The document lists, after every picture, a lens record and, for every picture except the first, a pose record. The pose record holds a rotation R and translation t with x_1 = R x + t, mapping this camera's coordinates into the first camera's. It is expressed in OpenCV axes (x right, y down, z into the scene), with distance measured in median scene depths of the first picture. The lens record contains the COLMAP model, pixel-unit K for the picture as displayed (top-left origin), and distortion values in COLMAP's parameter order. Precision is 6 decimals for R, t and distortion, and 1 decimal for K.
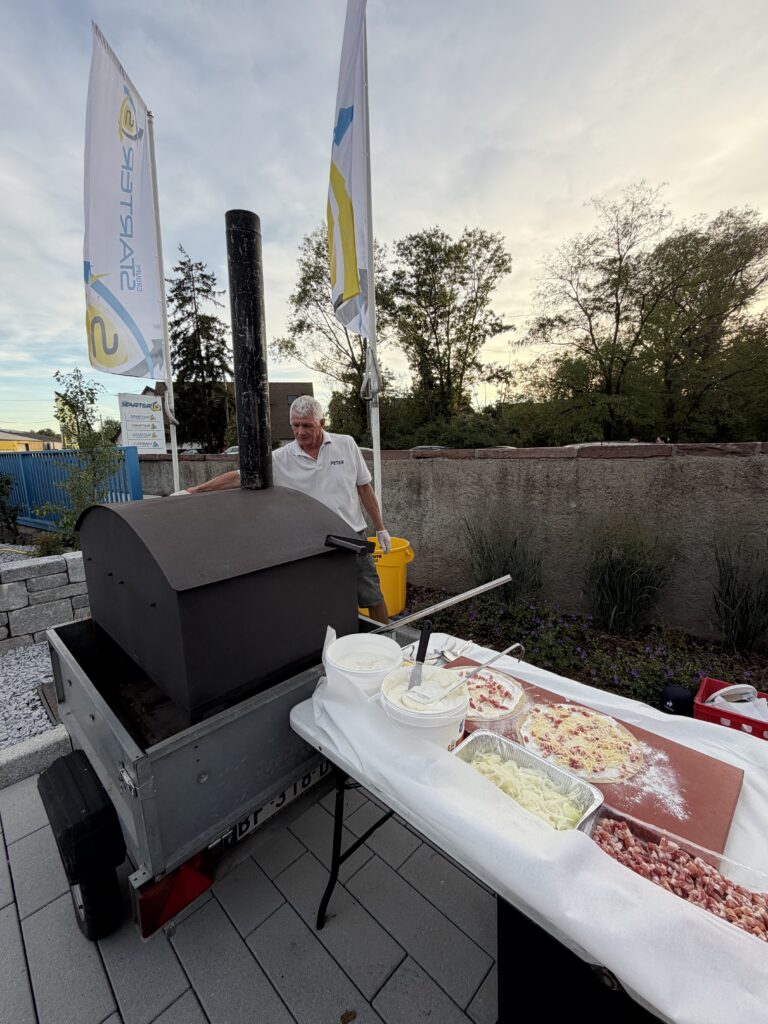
lens RADIAL K [[441.3, 0, 384.0], [0, 441.3, 512.0], [0, 0, 1]] dist [0.001119, 0.000074]
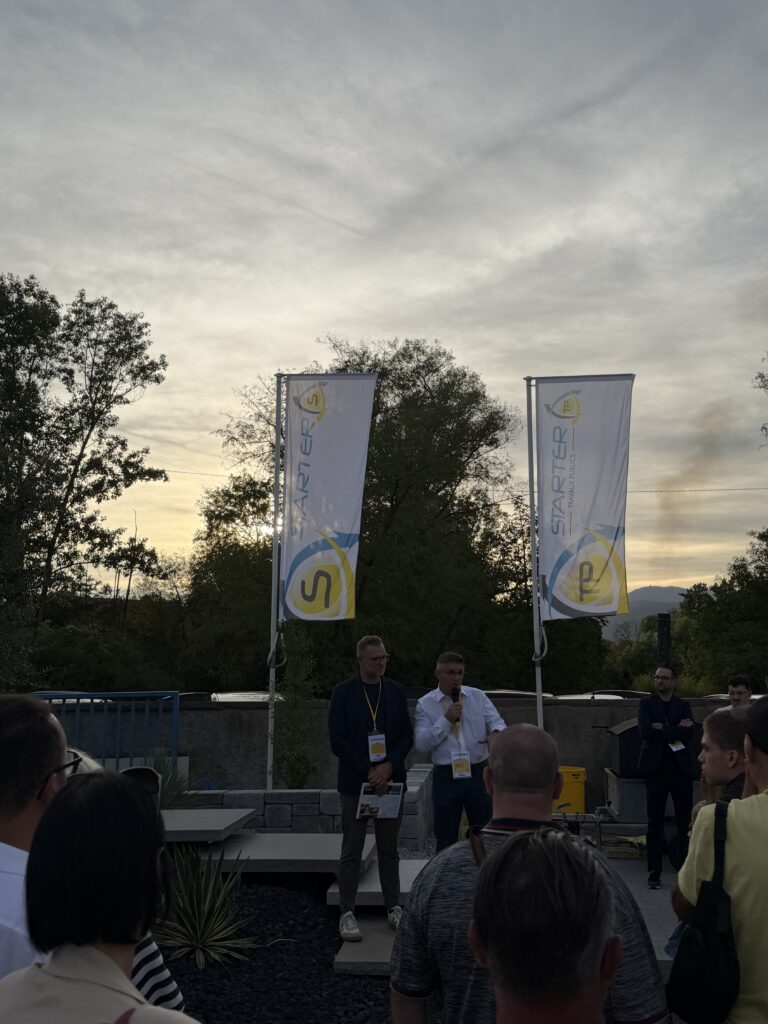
lens RADIAL K [[1090.4, 0, 384.0], [0, 1090.4, 512.0], [0, 0, 1]] dist [0.117045, -0.001094]
pose [[0.780765, 0.113511, 0.614427, -0.314908], [0.079402, 0.957362, -0.277764, 0.025359], [-0.619759, 0.265655, 0.738462, -0.158990]]
